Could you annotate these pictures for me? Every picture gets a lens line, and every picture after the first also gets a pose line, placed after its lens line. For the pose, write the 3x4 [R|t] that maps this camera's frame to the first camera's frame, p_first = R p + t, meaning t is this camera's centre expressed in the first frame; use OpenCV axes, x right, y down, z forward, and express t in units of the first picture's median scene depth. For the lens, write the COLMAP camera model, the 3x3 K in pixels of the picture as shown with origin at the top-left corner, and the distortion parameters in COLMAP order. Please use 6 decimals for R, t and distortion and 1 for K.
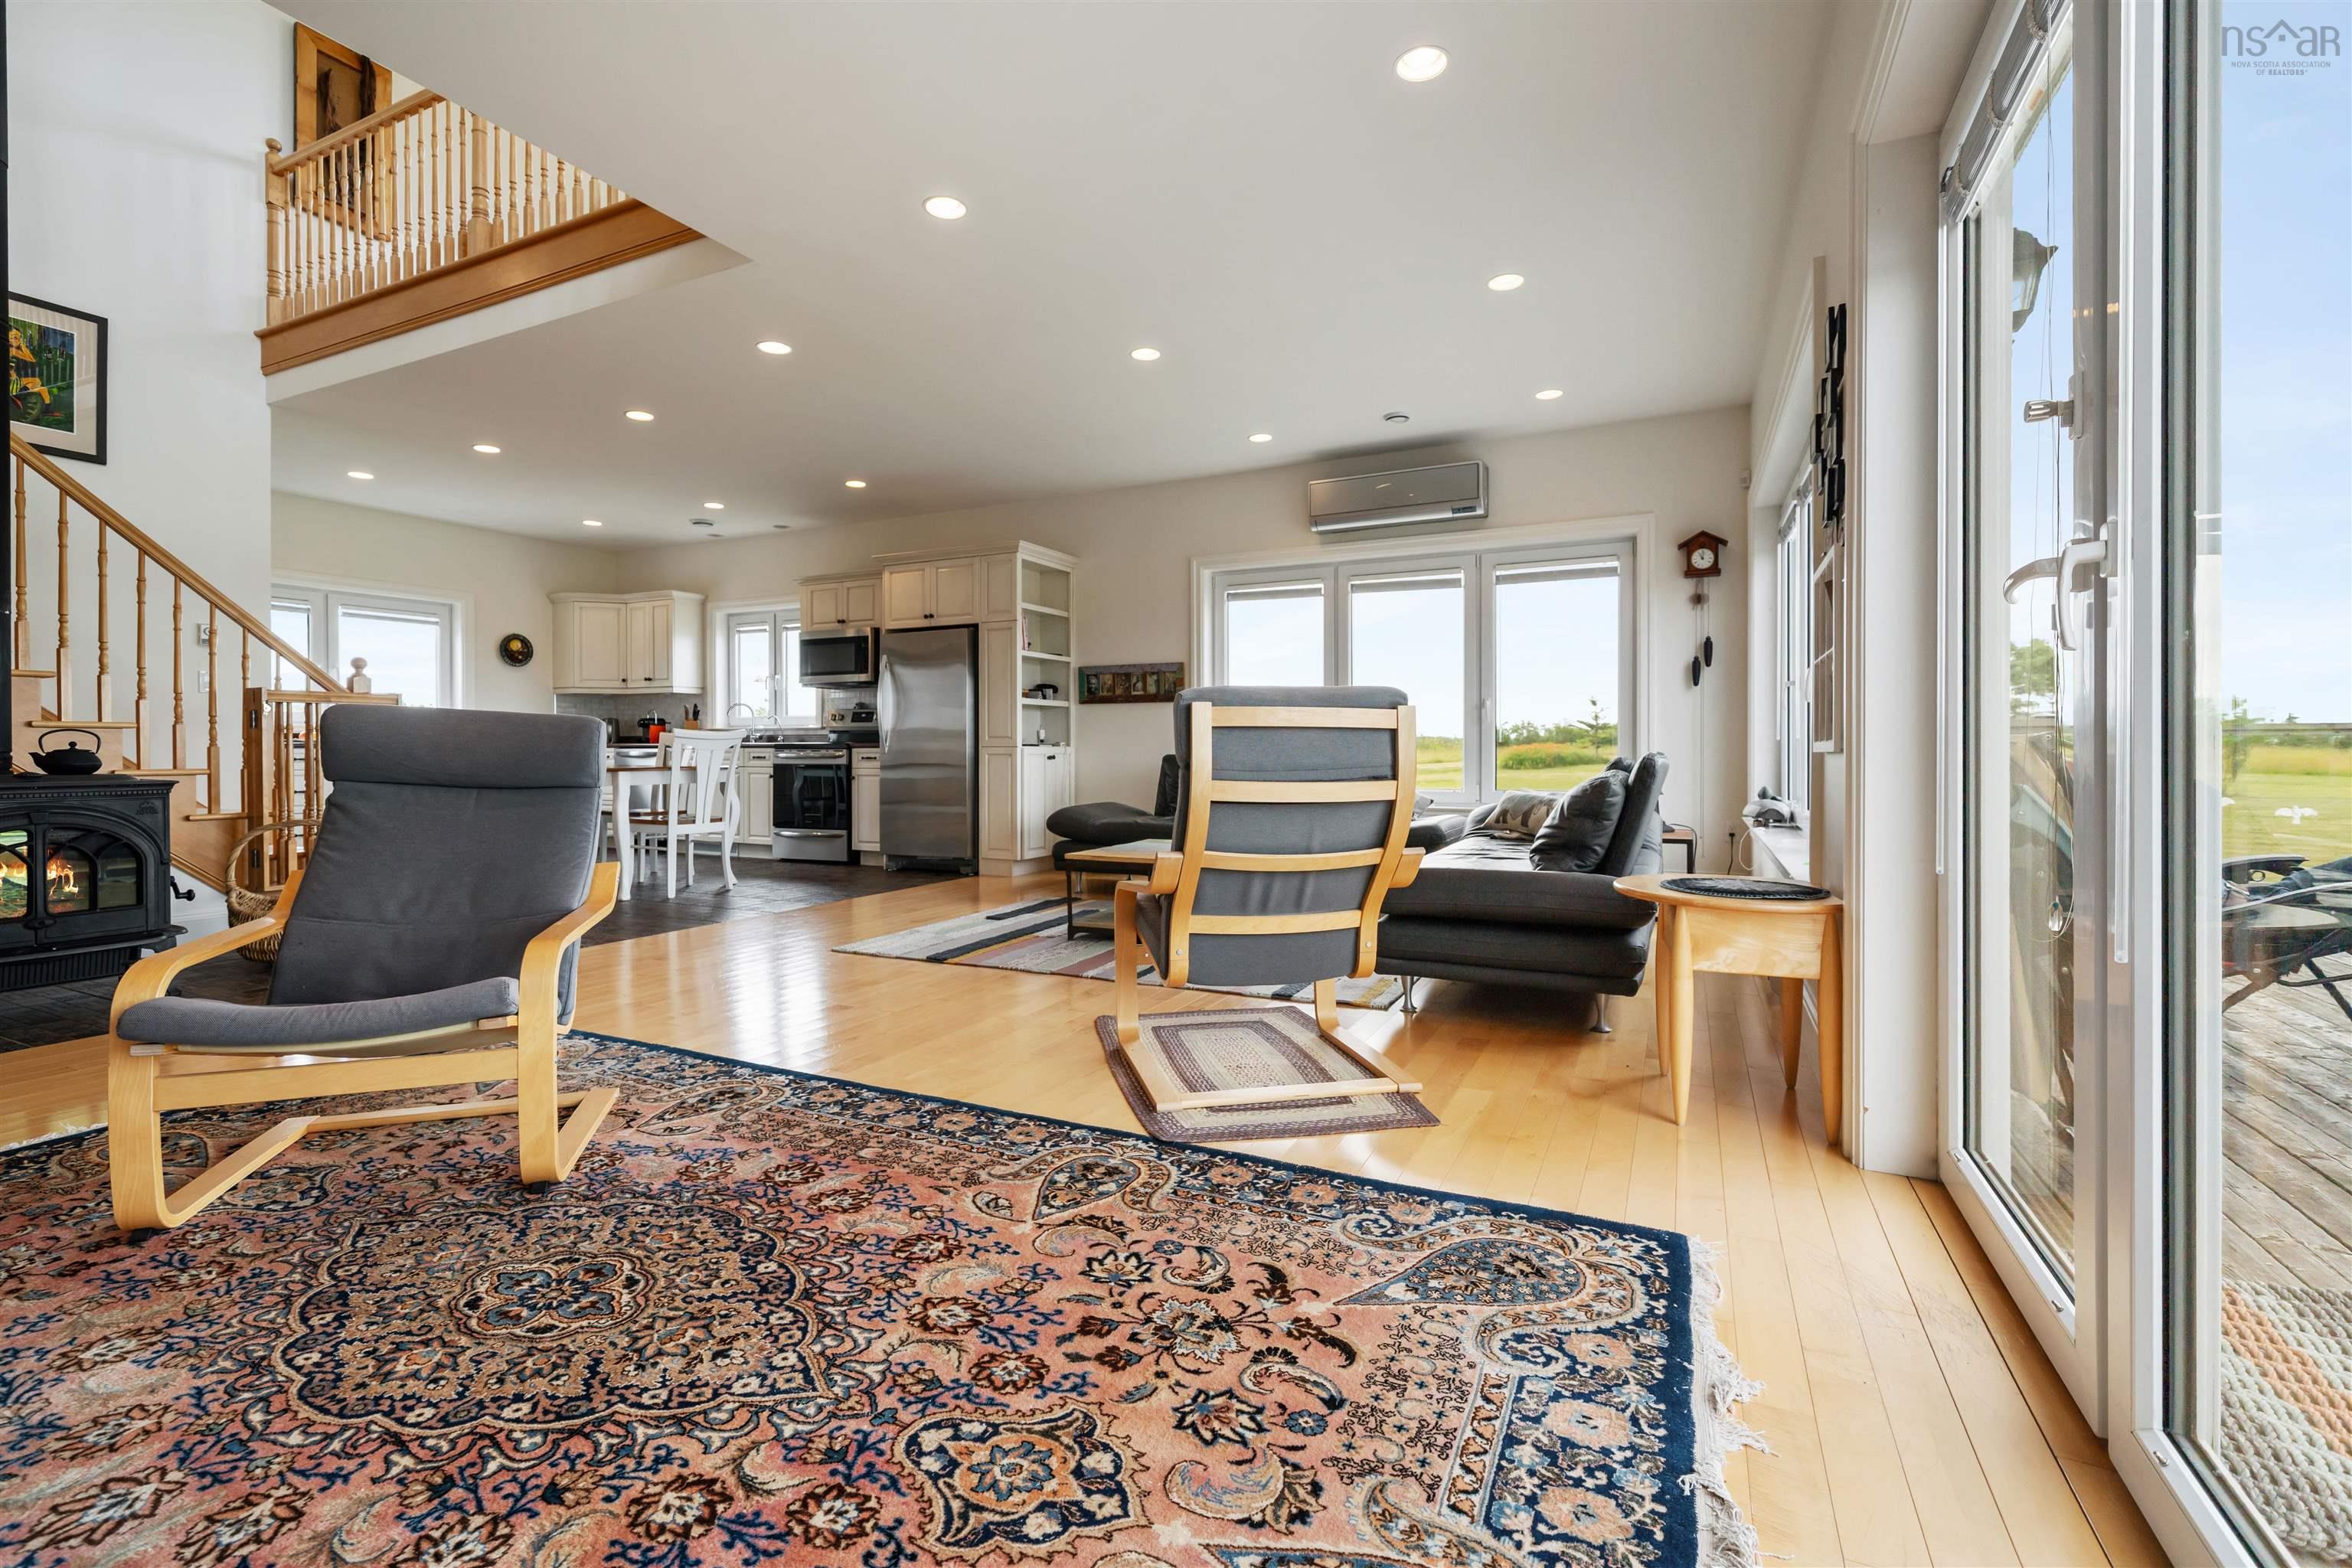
lens RADIAL K [[1026.4, 0, 1183.1], [0, 1026.4, 757.1], [0, 0, 1]] dist [-0.002291, -0.000370]
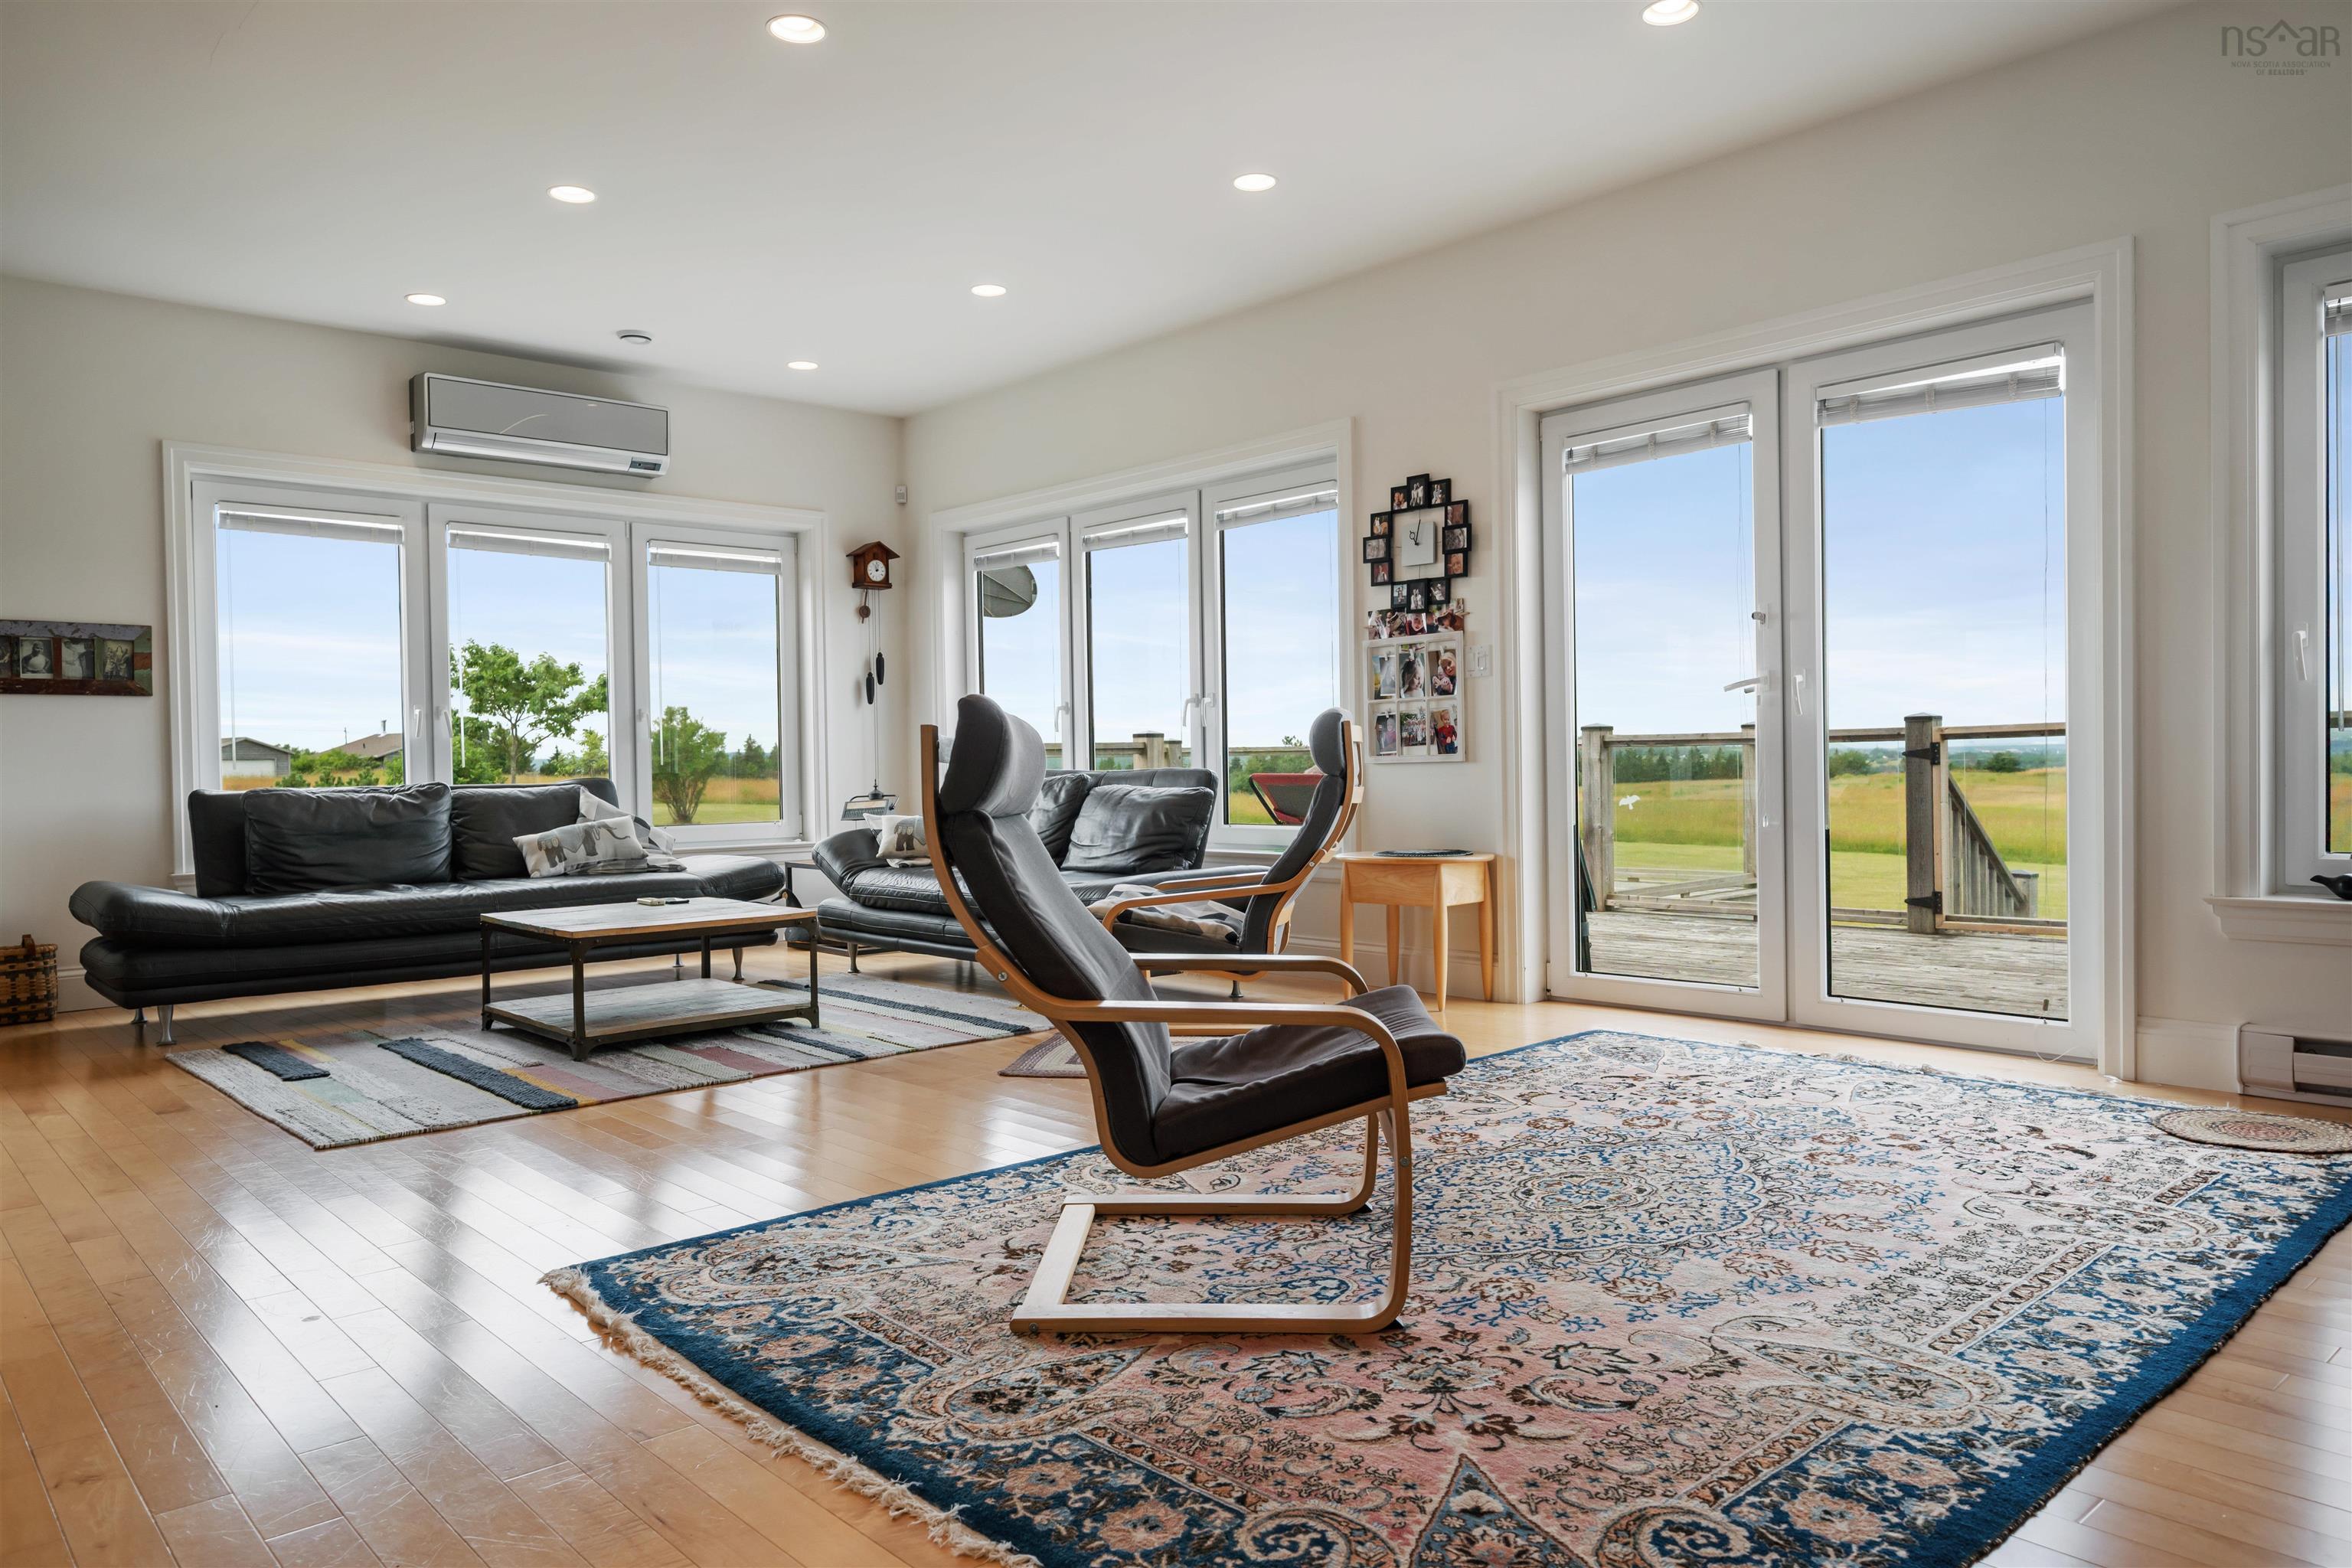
lens RADIAL K [[1551.2, 0, 1176.0], [0, 1551.2, 784.0], [0, 0, 1]] dist [-0.004405, -0.000352]
pose [[0.367780, -0.014108, 0.929806, -0.729509], [0.022779, 0.999722, 0.006159, 0.001679], [-0.929634, 0.018915, 0.367999, 0.218190]]
